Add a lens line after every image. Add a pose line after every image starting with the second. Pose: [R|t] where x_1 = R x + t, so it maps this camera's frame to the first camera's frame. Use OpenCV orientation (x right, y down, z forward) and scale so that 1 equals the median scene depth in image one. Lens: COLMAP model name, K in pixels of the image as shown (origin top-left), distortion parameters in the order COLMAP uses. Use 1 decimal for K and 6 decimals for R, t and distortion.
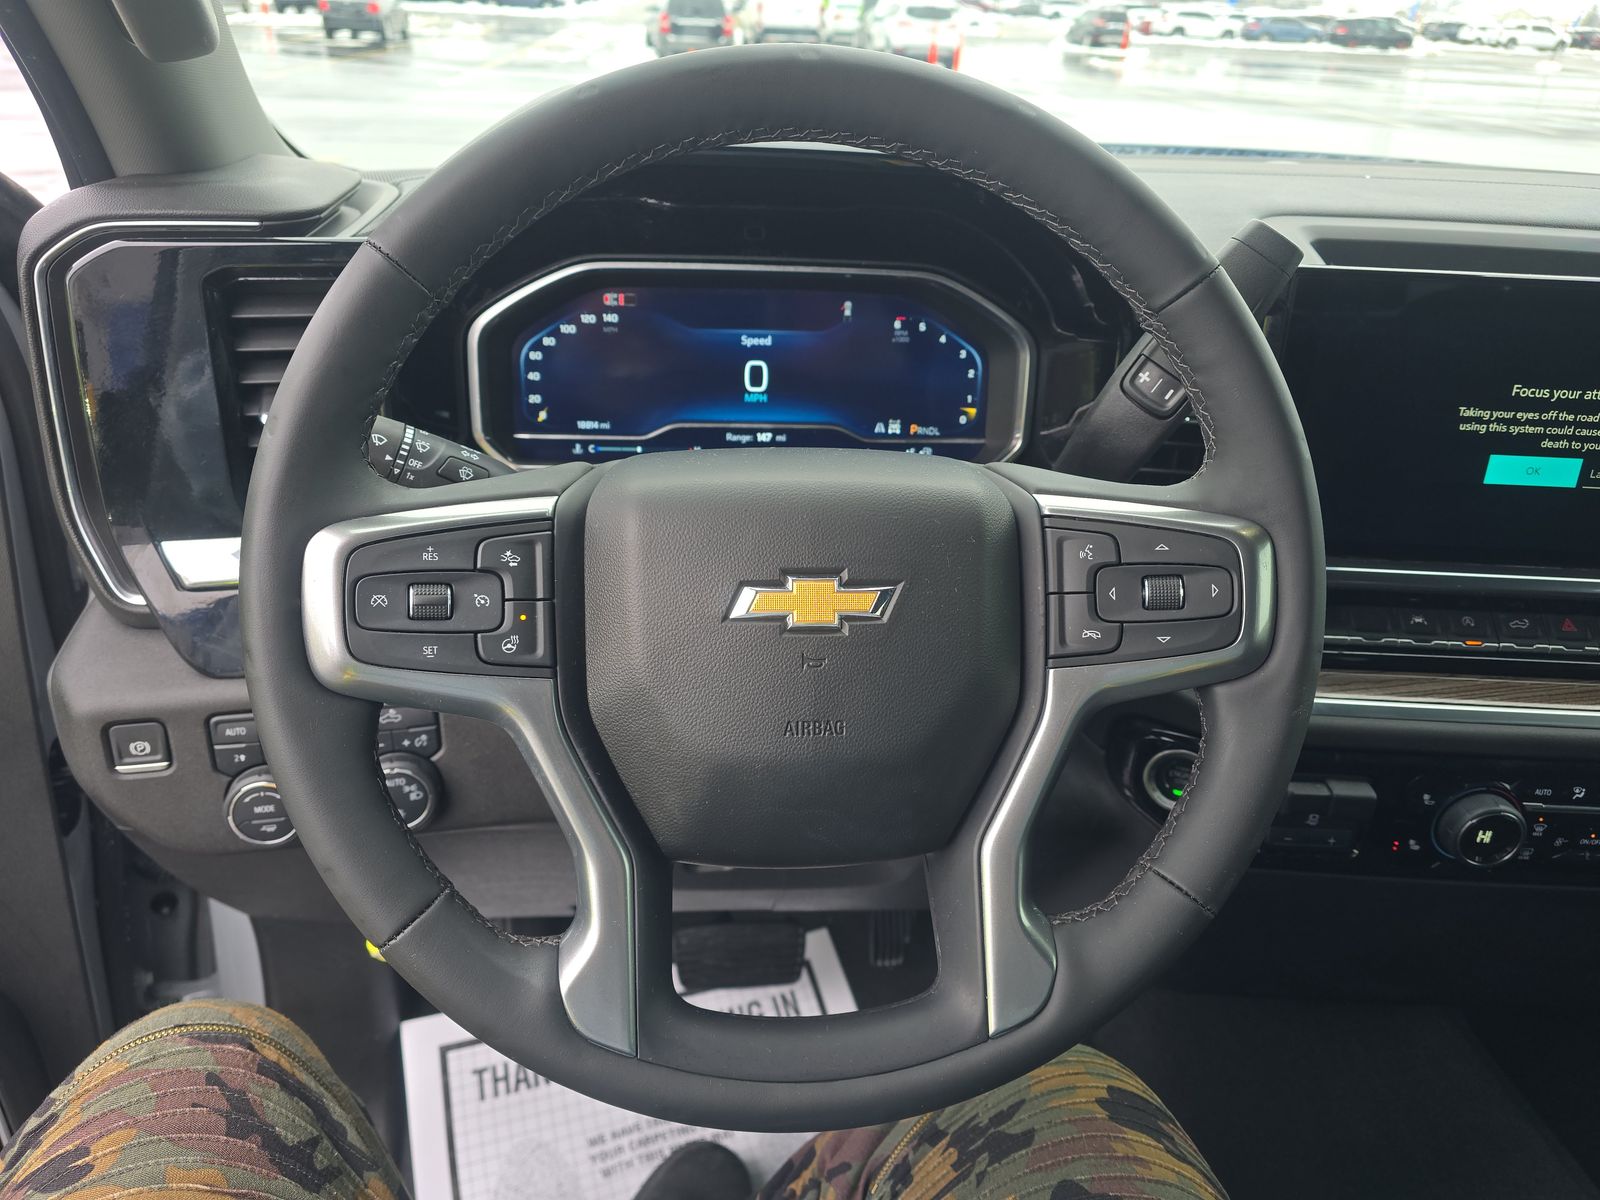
lens RADIAL K [[1087.3, 0, 800.0], [0, 1087.3, 600.0], [0, 0, 1]] dist [0.022386, -0.050588]
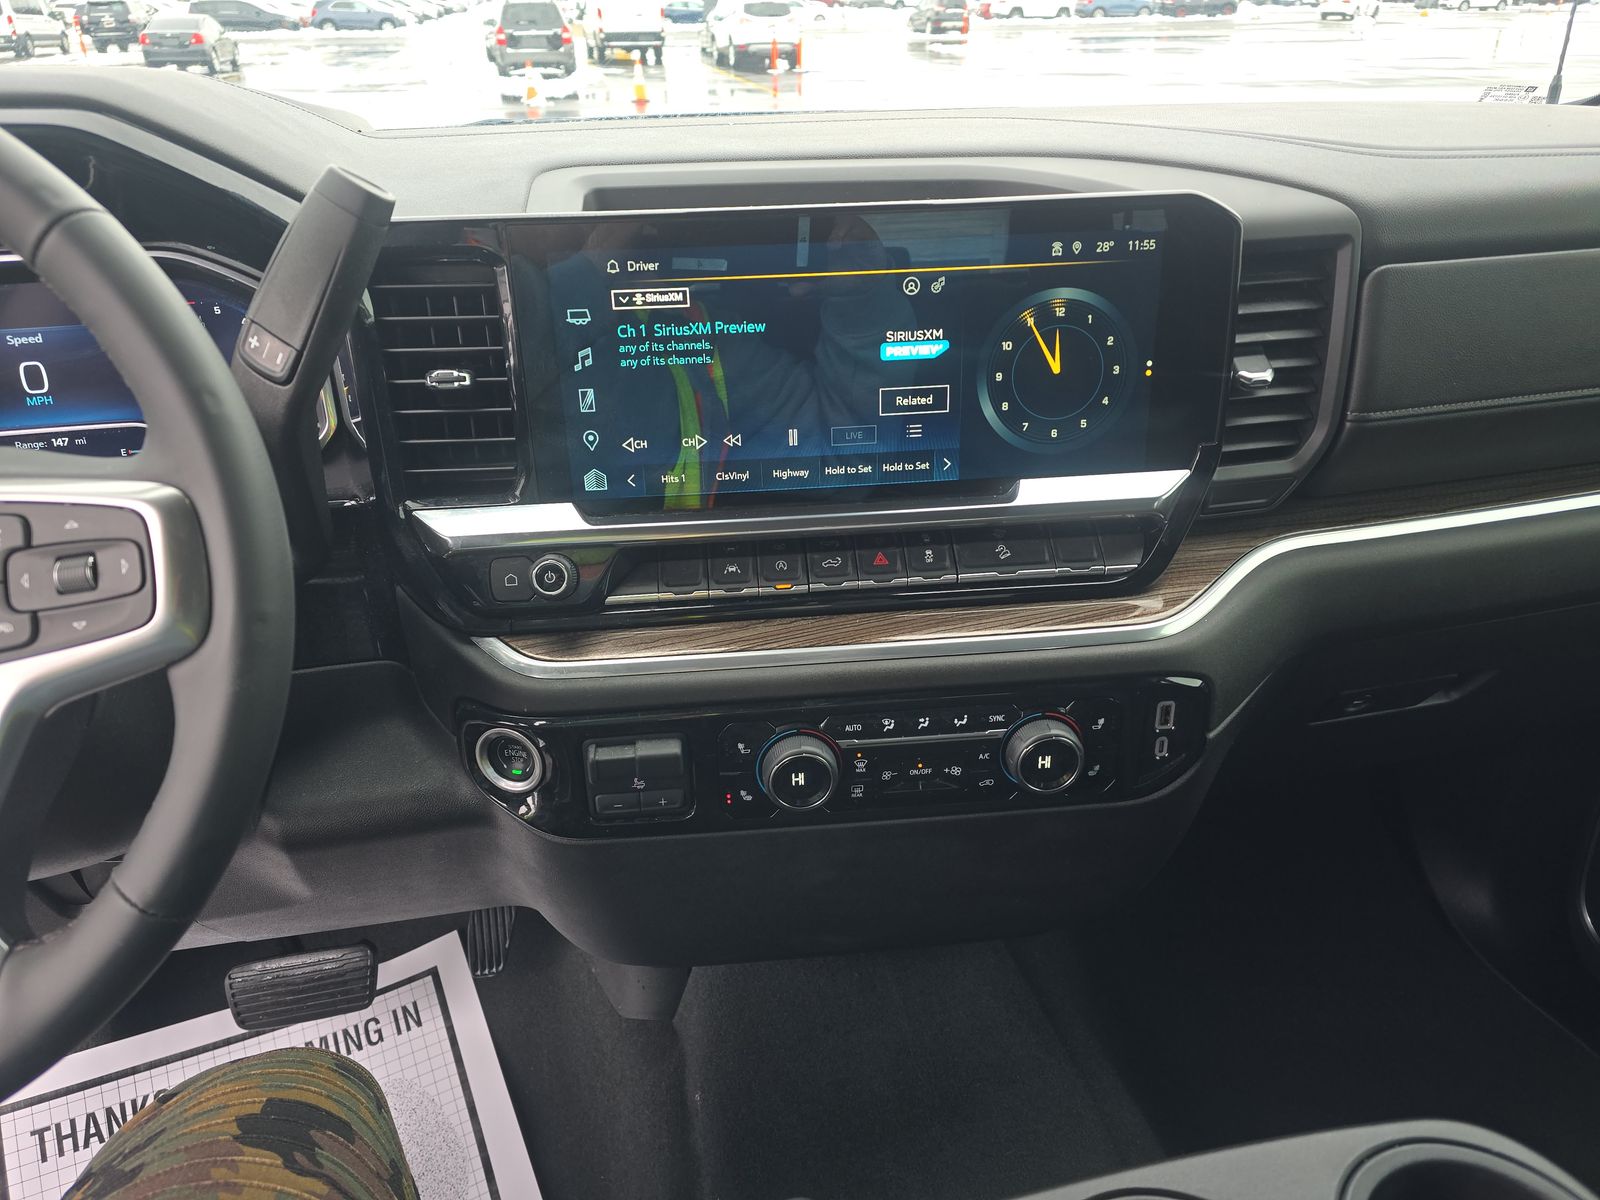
lens RADIAL K [[1064.6, 0, 800.0], [0, 1064.6, 600.0], [0, 0, 1]] dist [-0.007269, -0.003972]
pose [[0.991219, -0.105423, 0.079823, 0.340709], [0.104586, 0.994409, 0.014613, 0.025717], [-0.080917, -0.006137, 0.996702, 0.028027]]
